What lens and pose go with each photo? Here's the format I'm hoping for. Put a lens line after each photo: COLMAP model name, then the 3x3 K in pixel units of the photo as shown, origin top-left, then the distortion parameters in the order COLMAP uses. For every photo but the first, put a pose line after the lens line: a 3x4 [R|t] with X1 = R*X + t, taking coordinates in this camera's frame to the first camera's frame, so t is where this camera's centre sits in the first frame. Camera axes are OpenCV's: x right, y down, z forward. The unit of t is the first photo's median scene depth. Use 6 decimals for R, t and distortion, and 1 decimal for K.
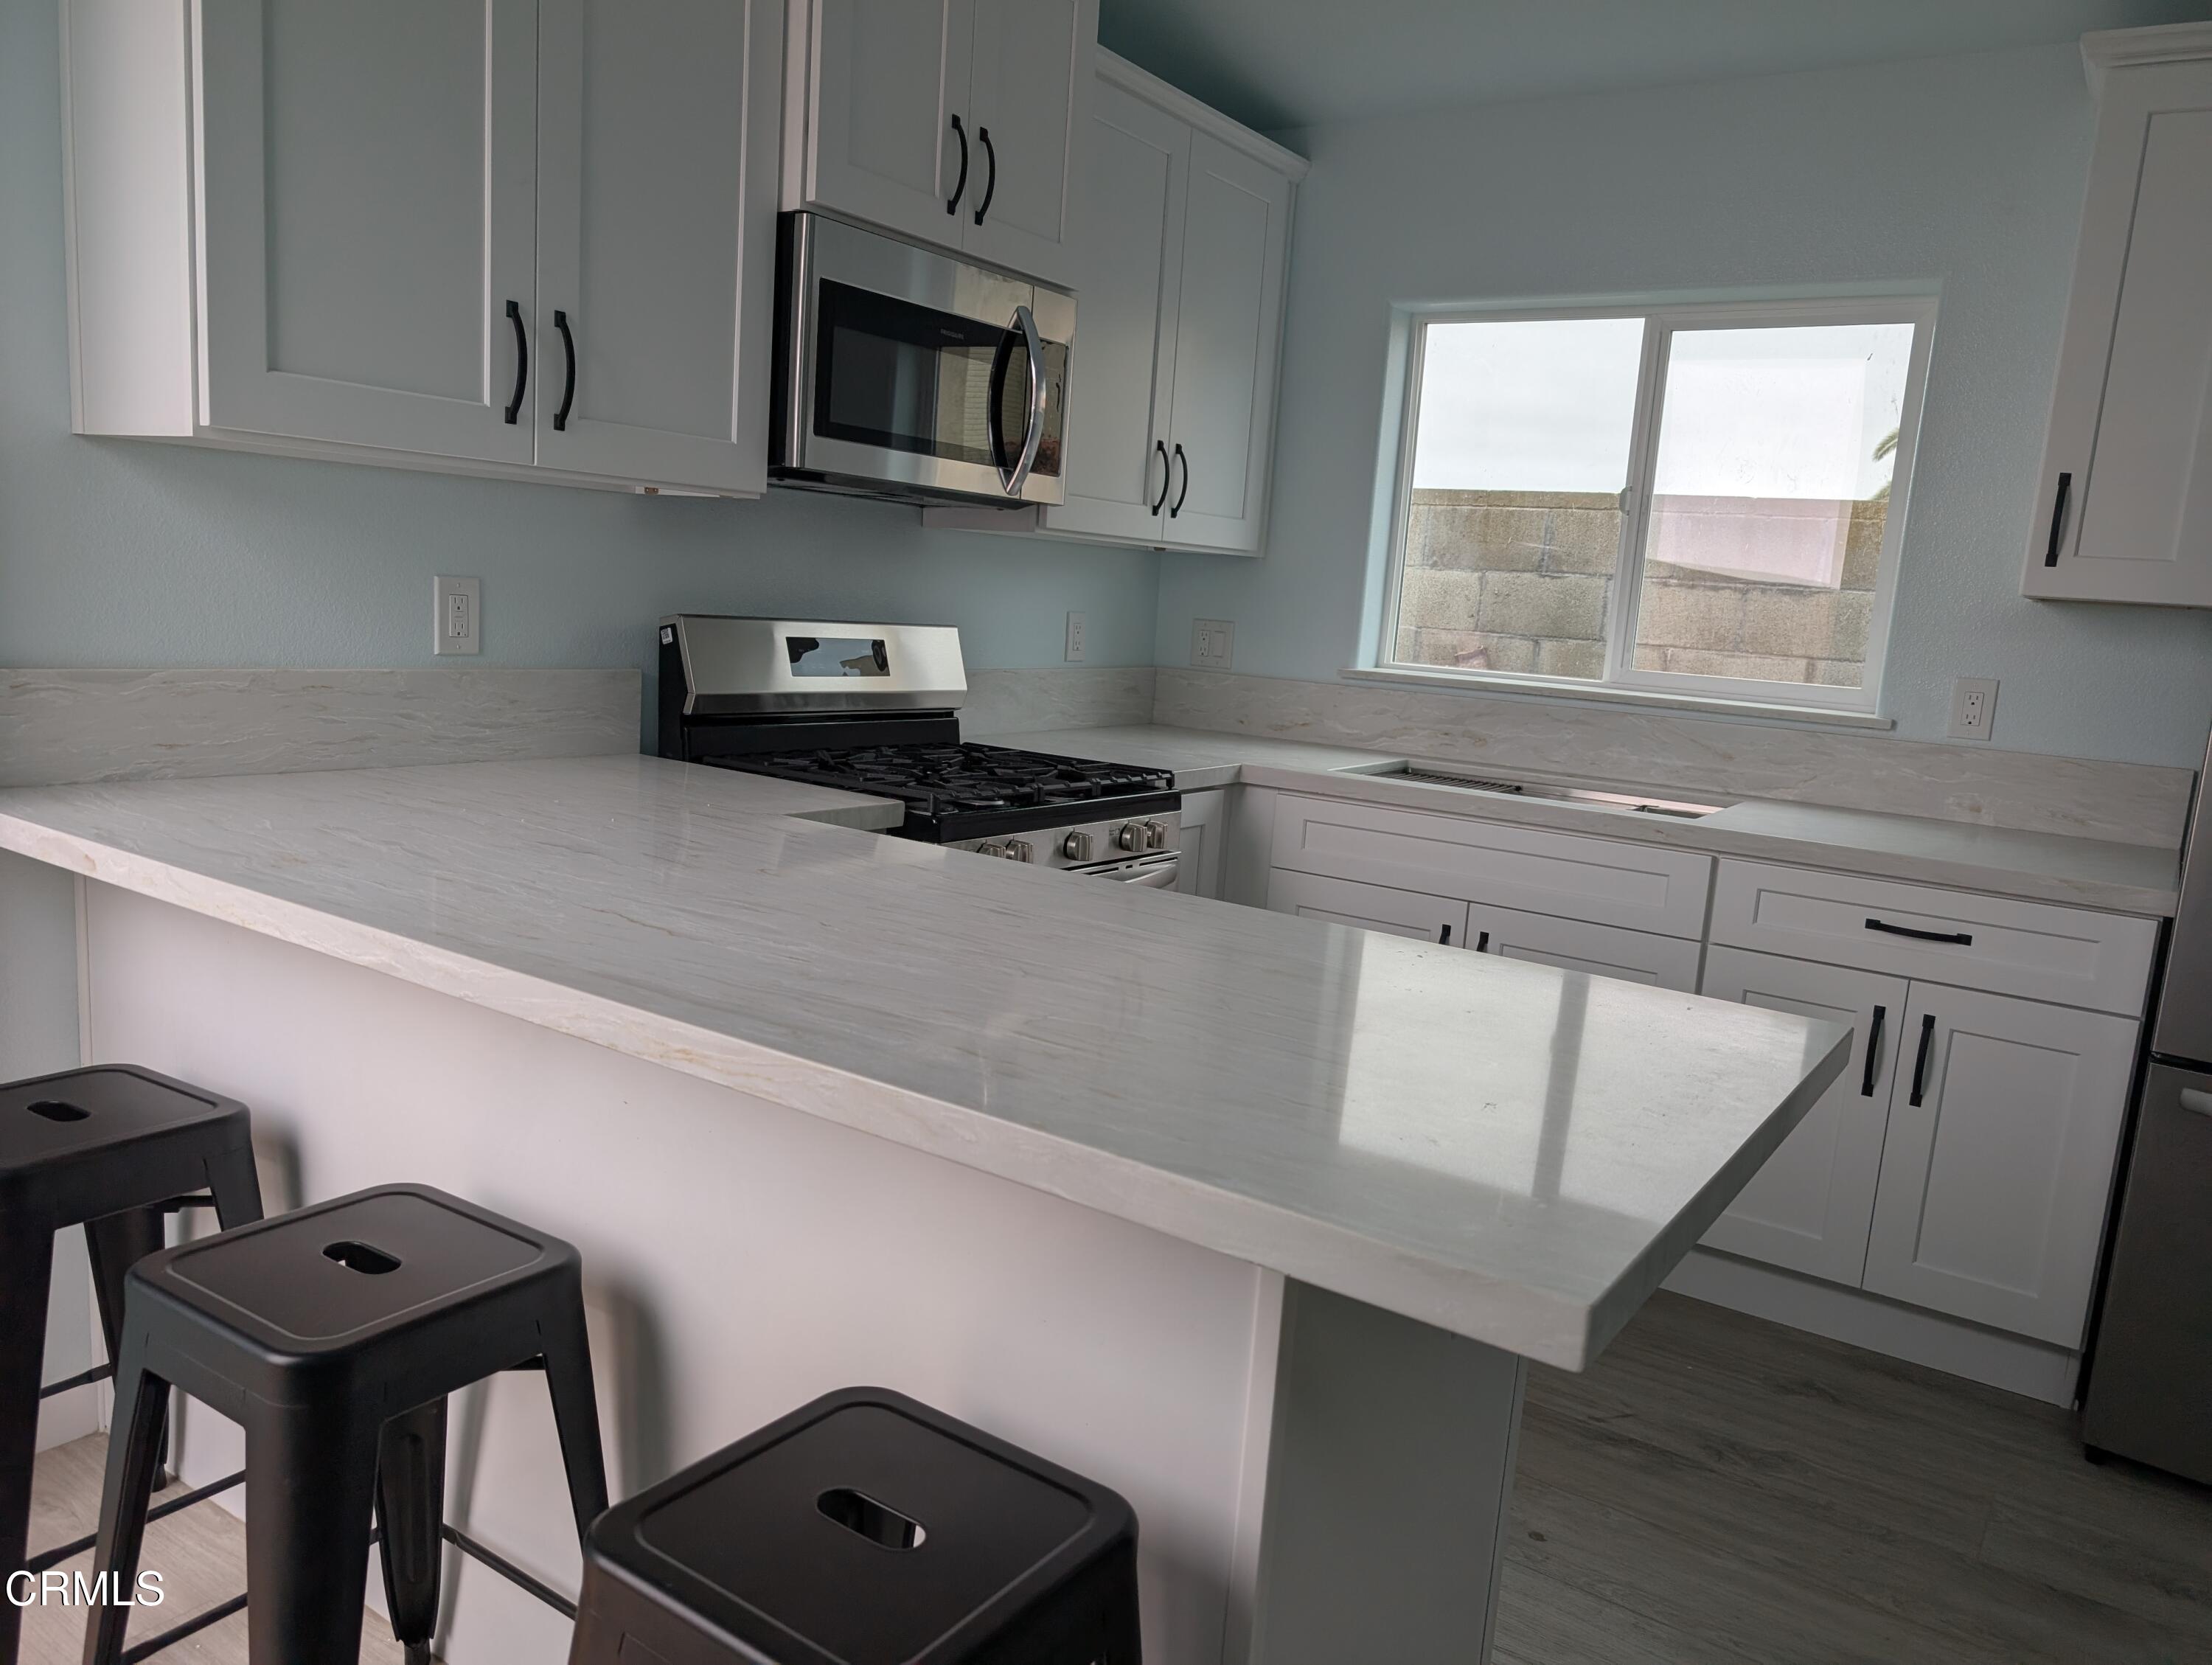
lens RADIAL K [[1552.6, 0, 1106.0], [0, 1552.6, 832.5], [0, 0, 1]] dist [0.023761, 0.000453]
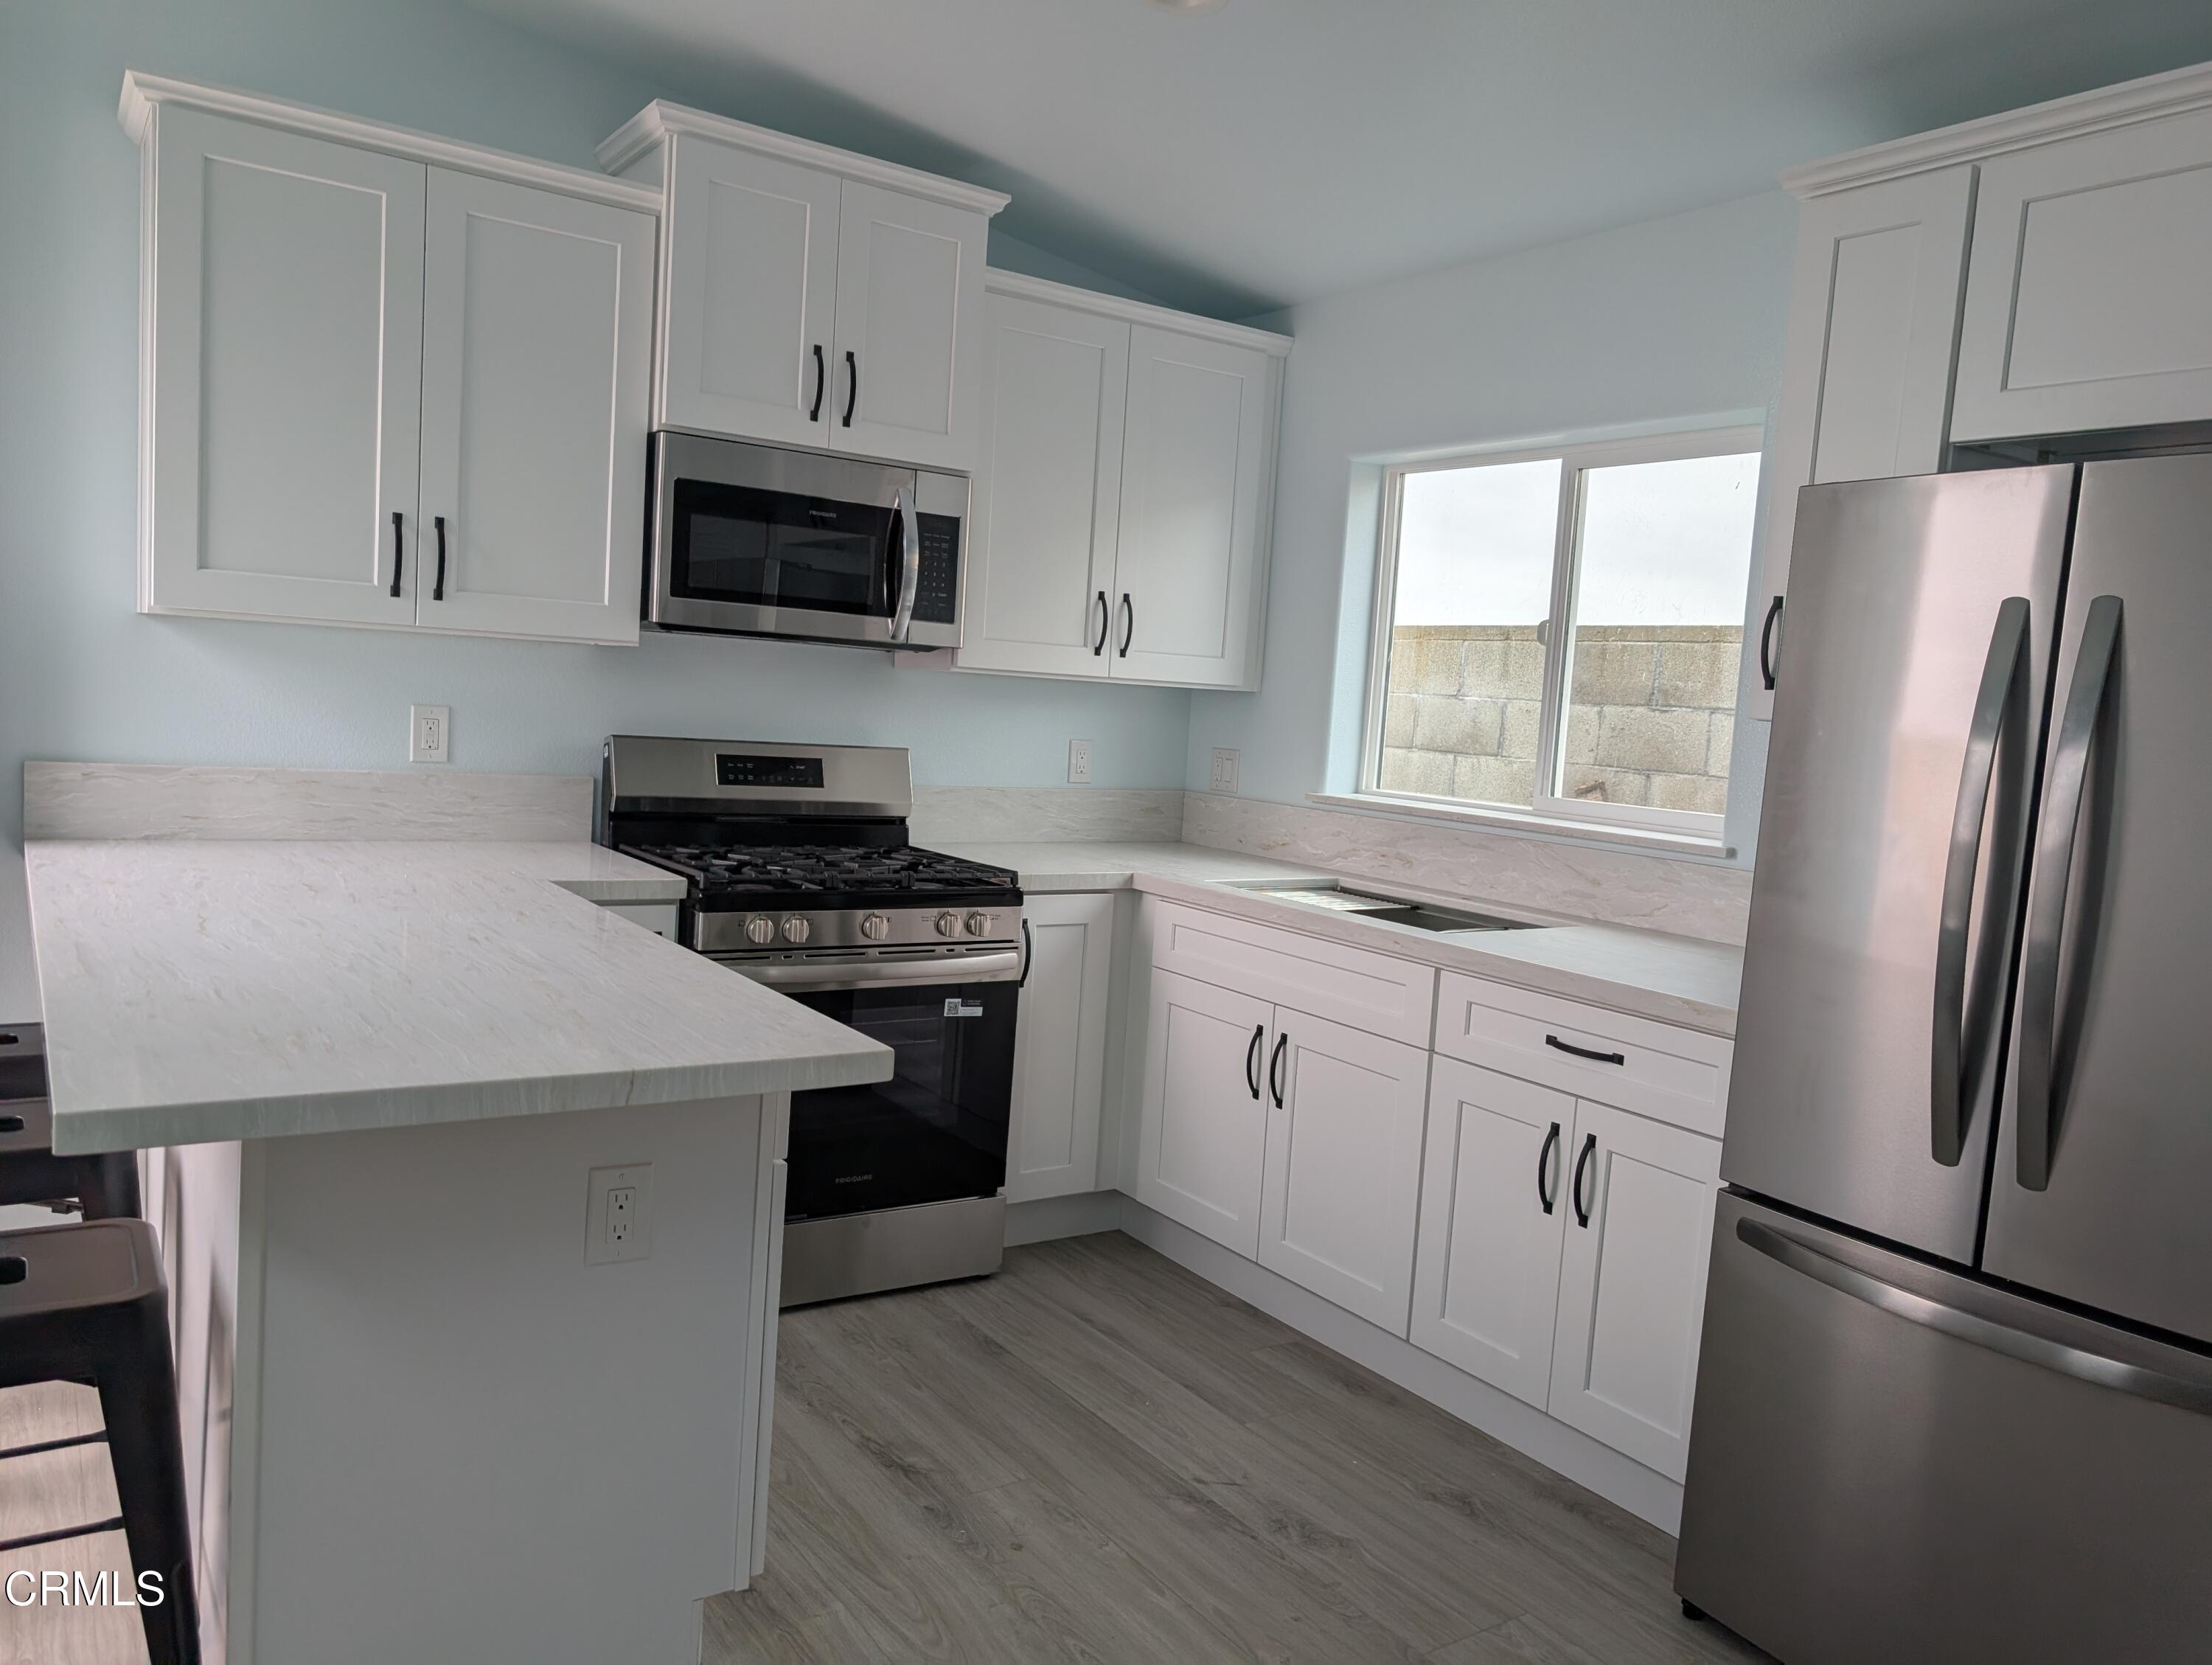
lens RADIAL K [[1529.0, 0, 1113.4], [0, 1529.0, 839.6], [0, 0, 1]] dist [0.025672, -0.000349]
pose [[0.931462, 0.025355, -0.362953, 0.476283], [-0.057421, 0.995311, -0.077832, 0.018791], [0.359278, 0.093339, 0.928551, -0.028075]]
